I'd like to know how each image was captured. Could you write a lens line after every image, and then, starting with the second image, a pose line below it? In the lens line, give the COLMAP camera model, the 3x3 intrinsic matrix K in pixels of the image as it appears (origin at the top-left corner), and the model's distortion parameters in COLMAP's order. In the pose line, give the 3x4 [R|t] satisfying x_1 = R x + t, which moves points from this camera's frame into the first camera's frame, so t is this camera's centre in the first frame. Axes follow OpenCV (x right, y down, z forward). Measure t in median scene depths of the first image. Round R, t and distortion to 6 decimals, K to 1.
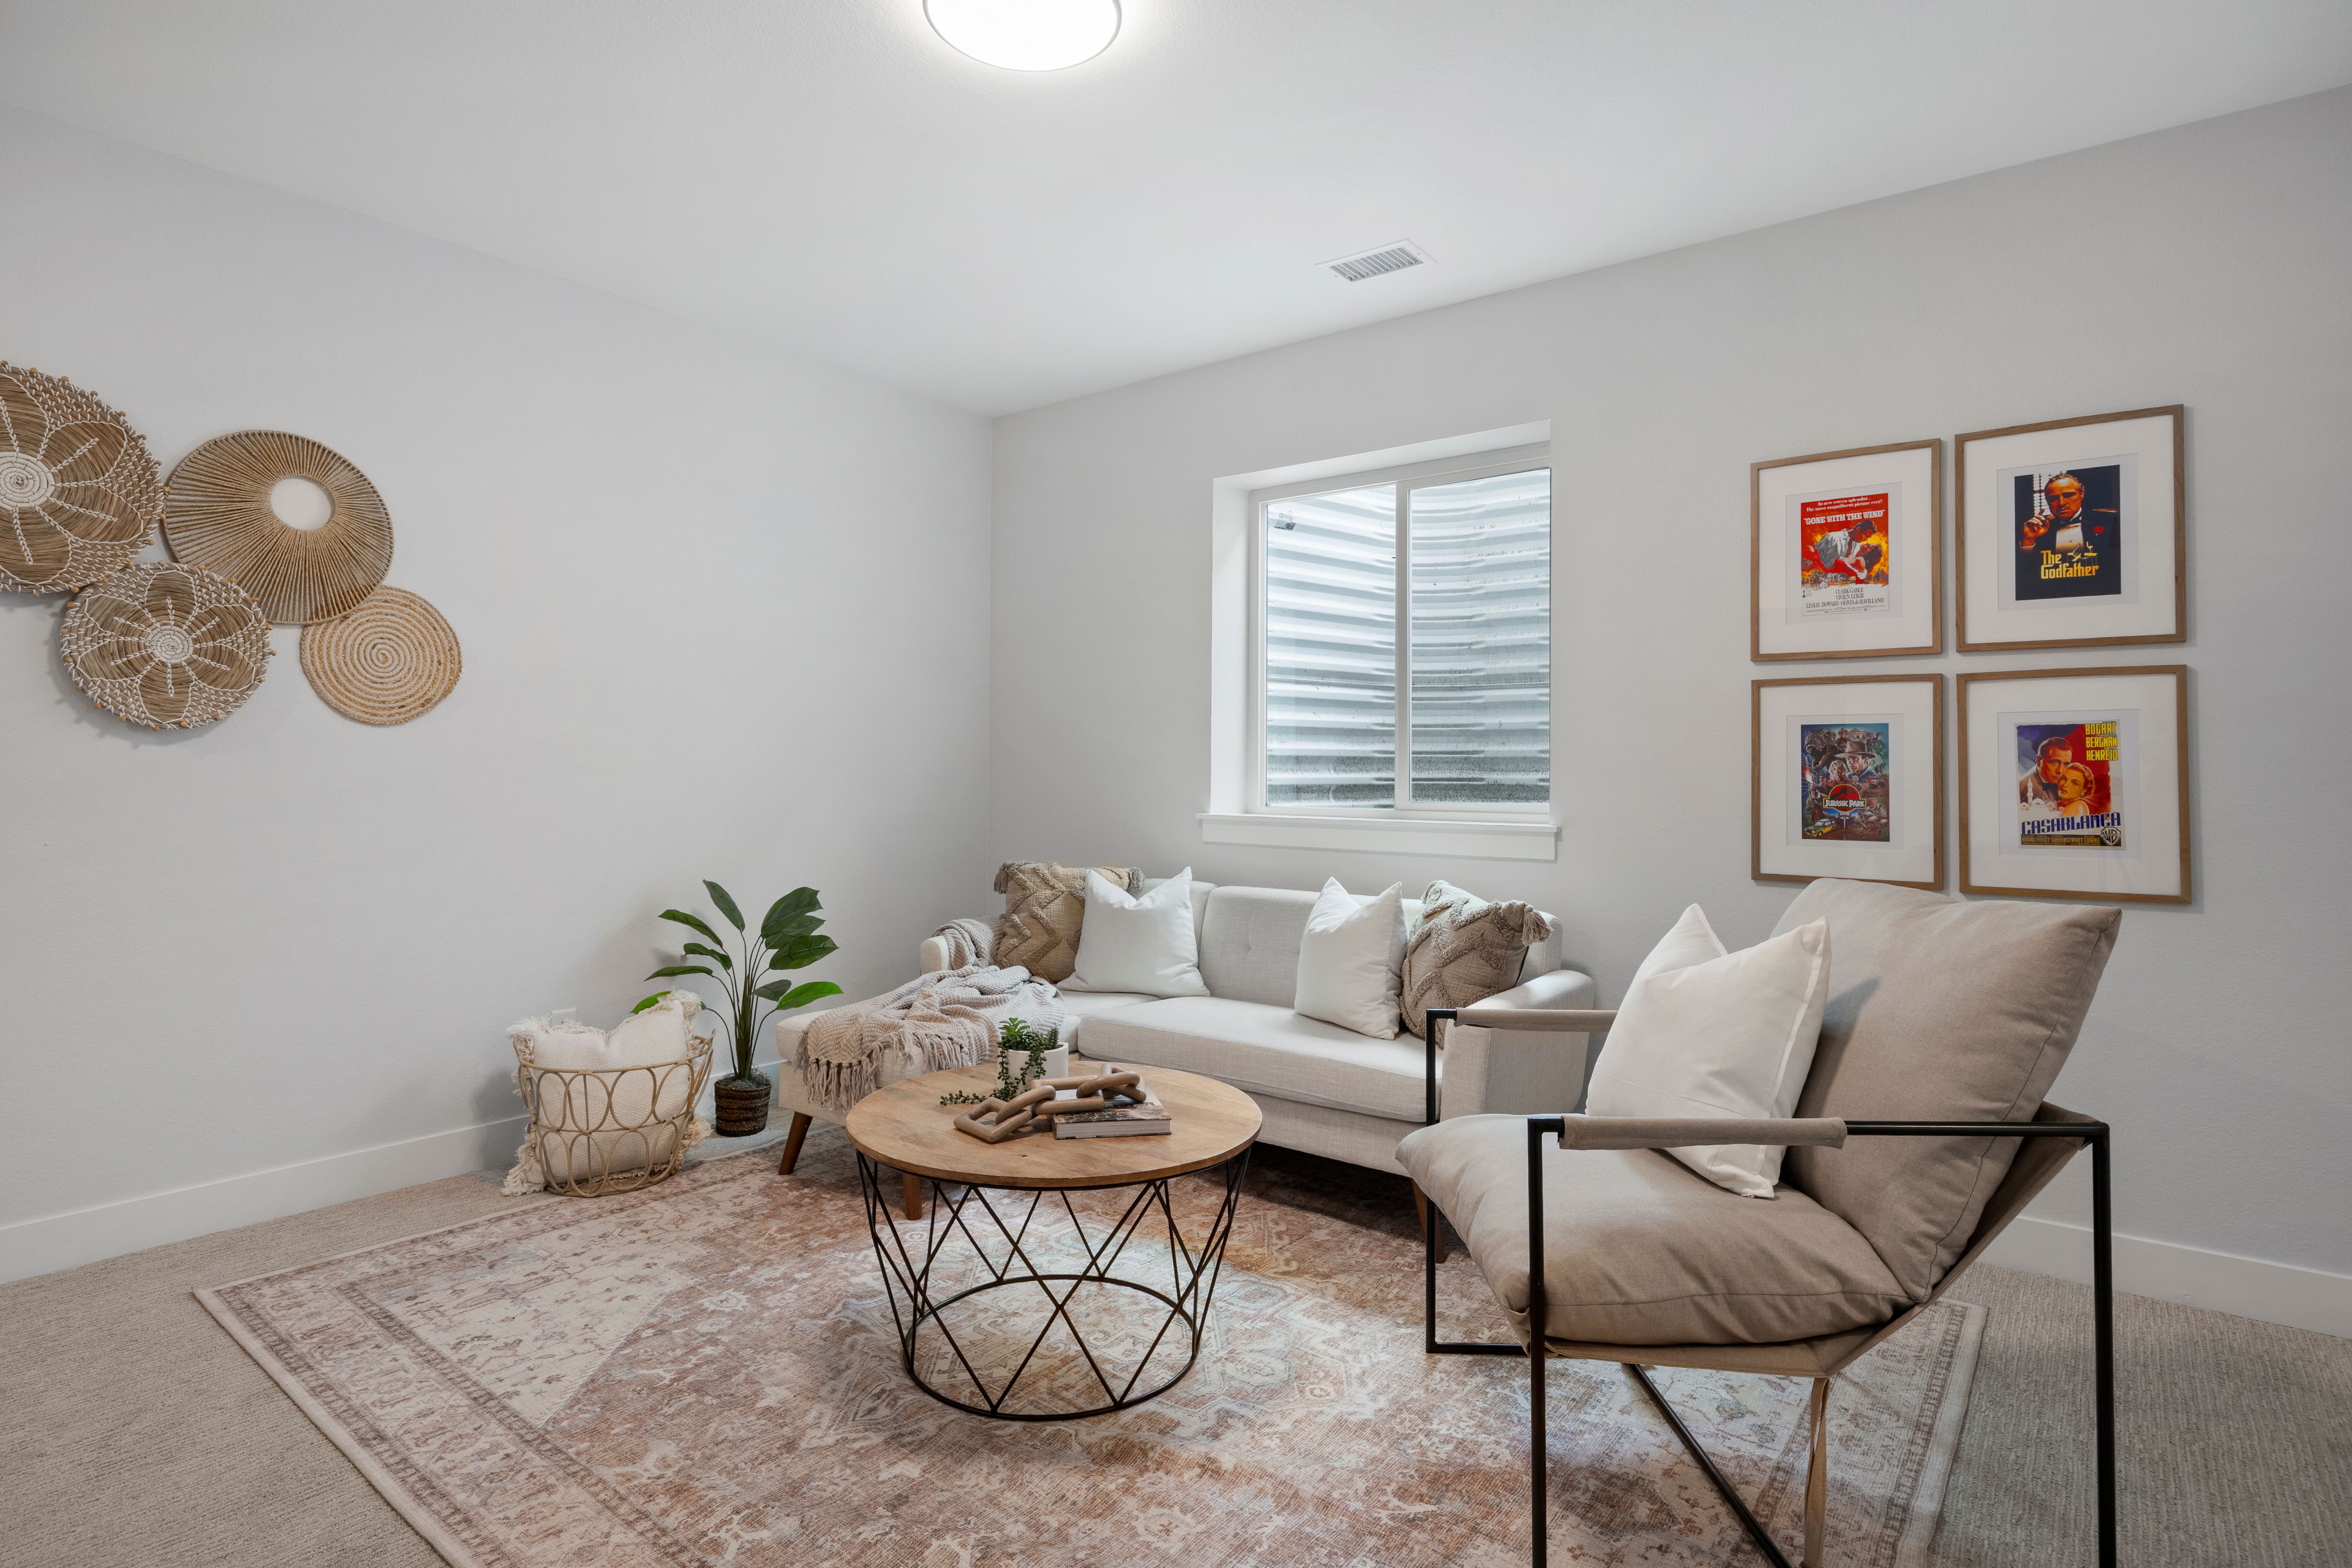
lens RADIAL K [[1181.3, 0, 1175.2], [0, 1181.3, 755.3], [0, 0, 1]] dist [-0.006520, -0.000409]
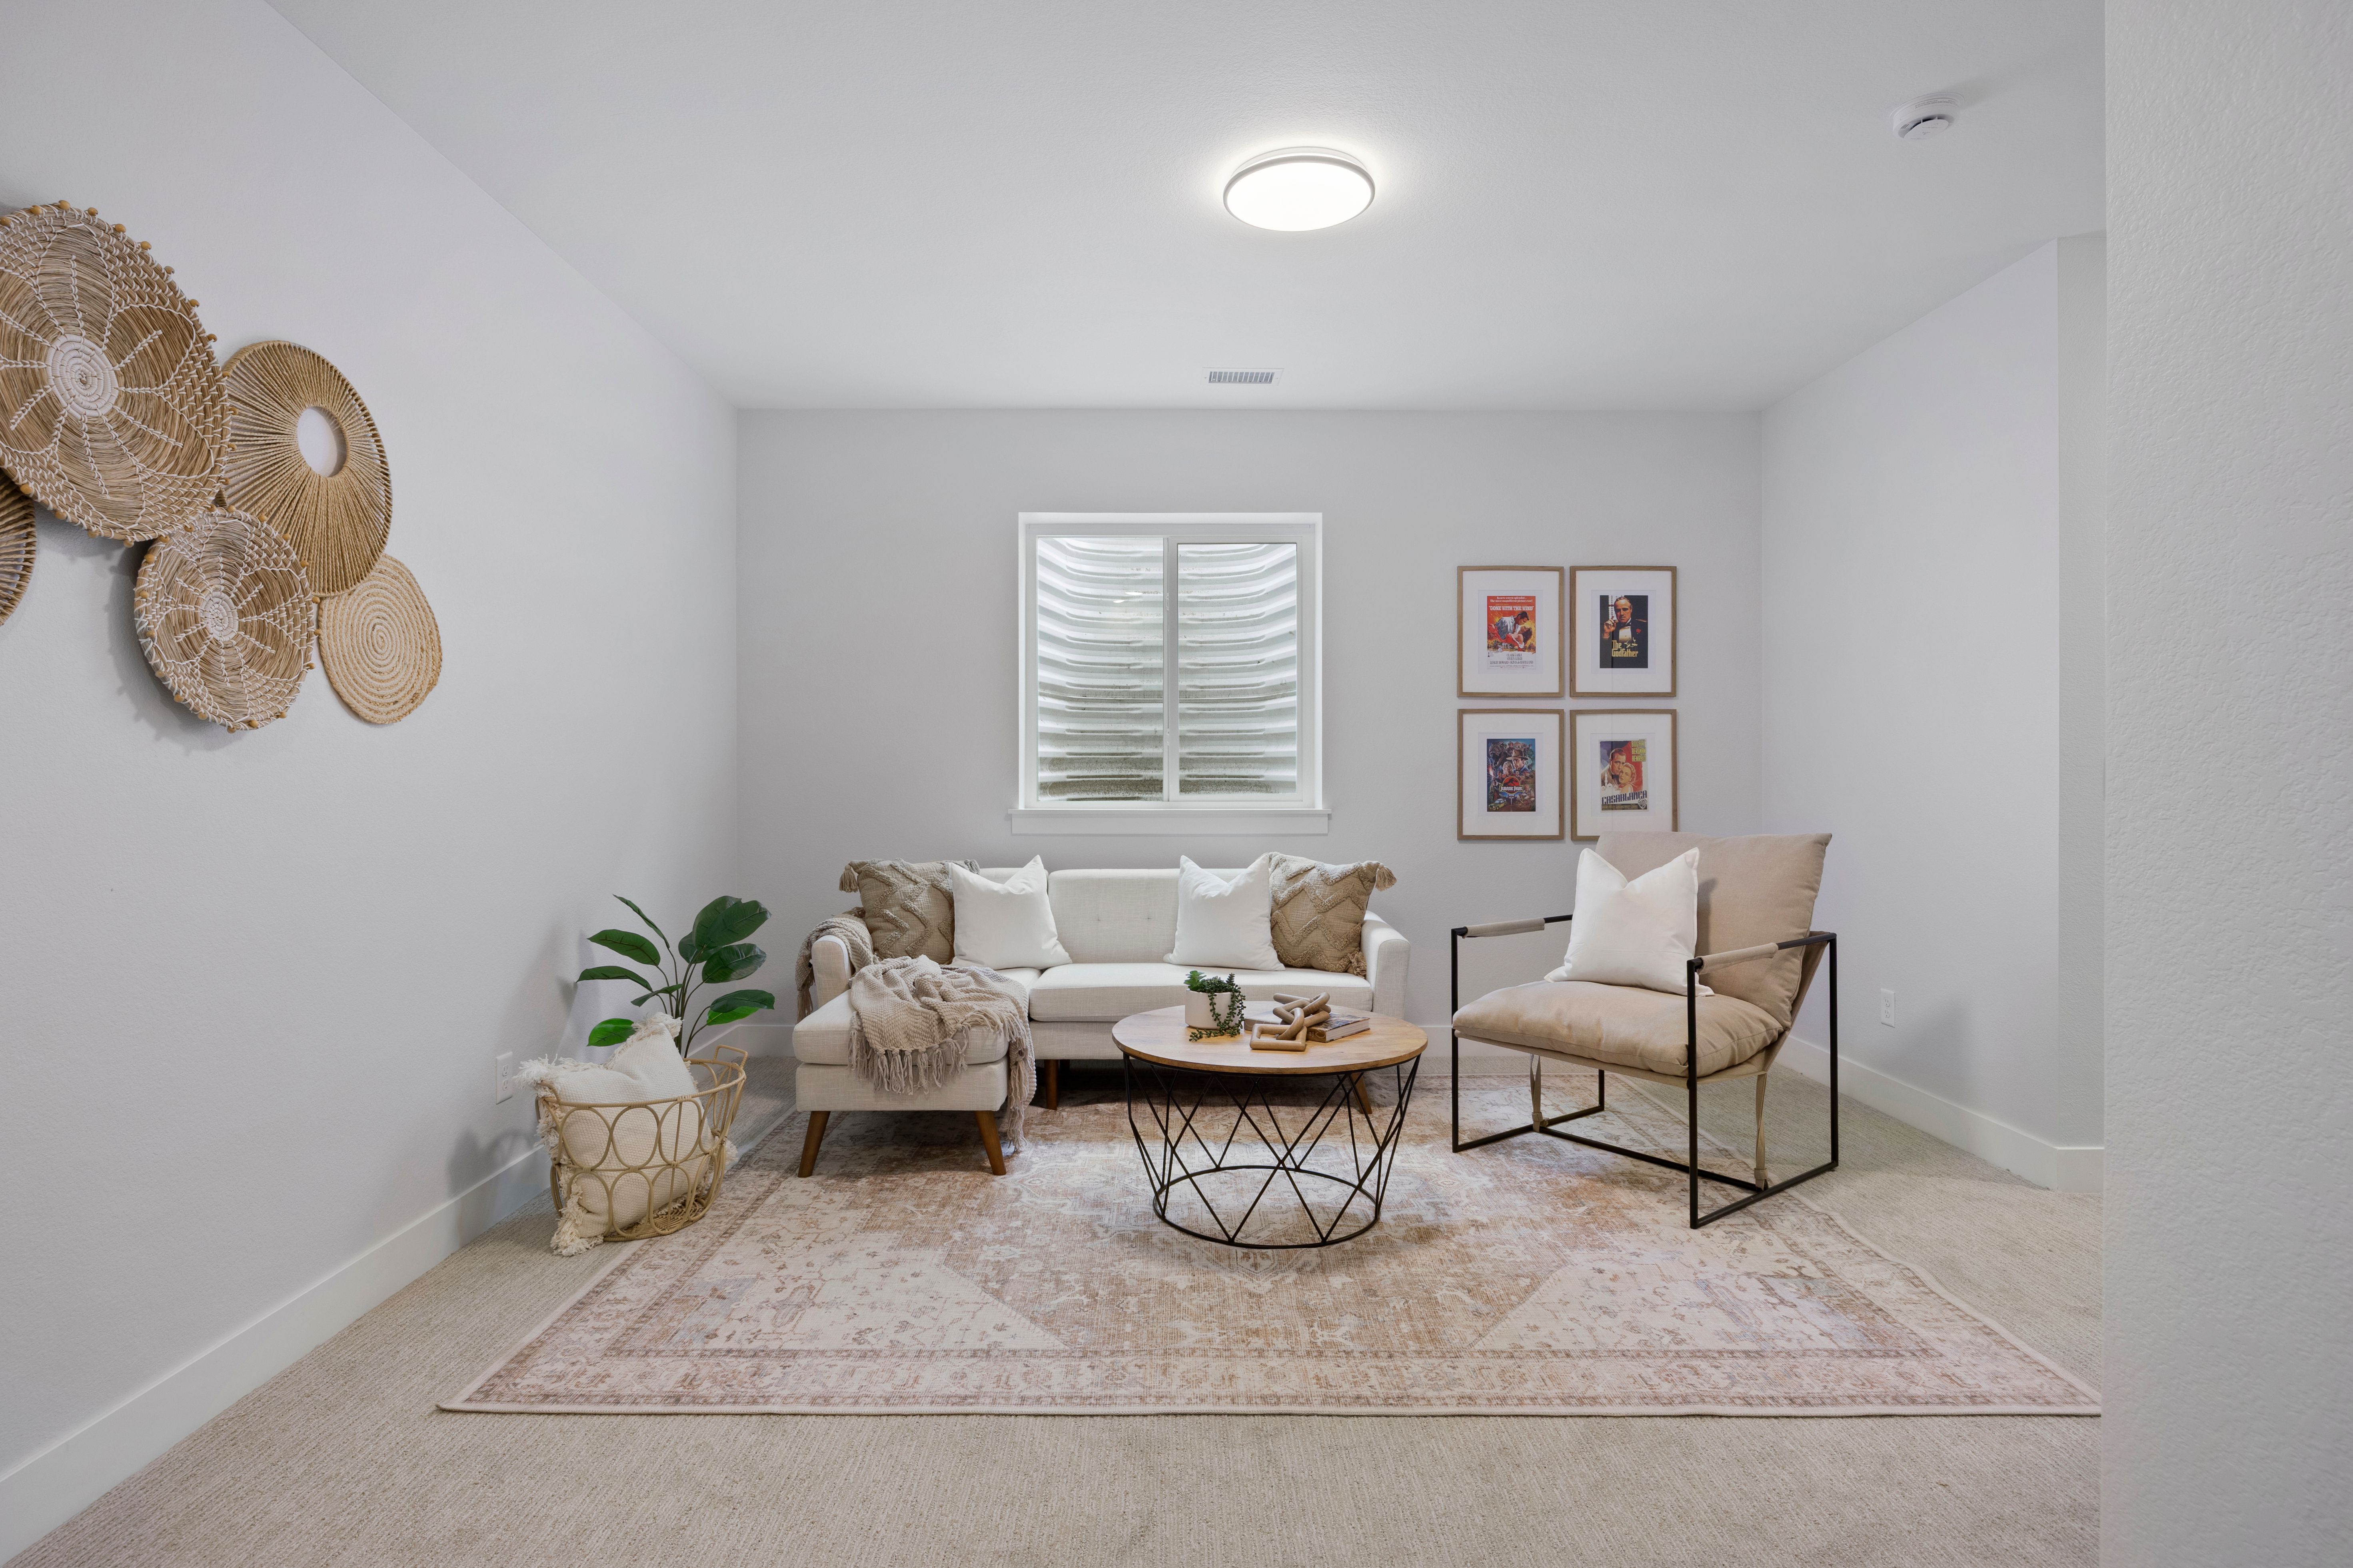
lens RADIAL K [[1167.2, 0, 1176.5], [0, 1167.2, 784.0], [0, 0, 1]] dist [-0.006563, 0.001342]
pose [[0.790145, -0.015674, 0.612720, -0.808076], [-0.001529, 0.999619, 0.027543, -0.008627], [-0.612918, -0.022700, 0.789820, 0.034019]]
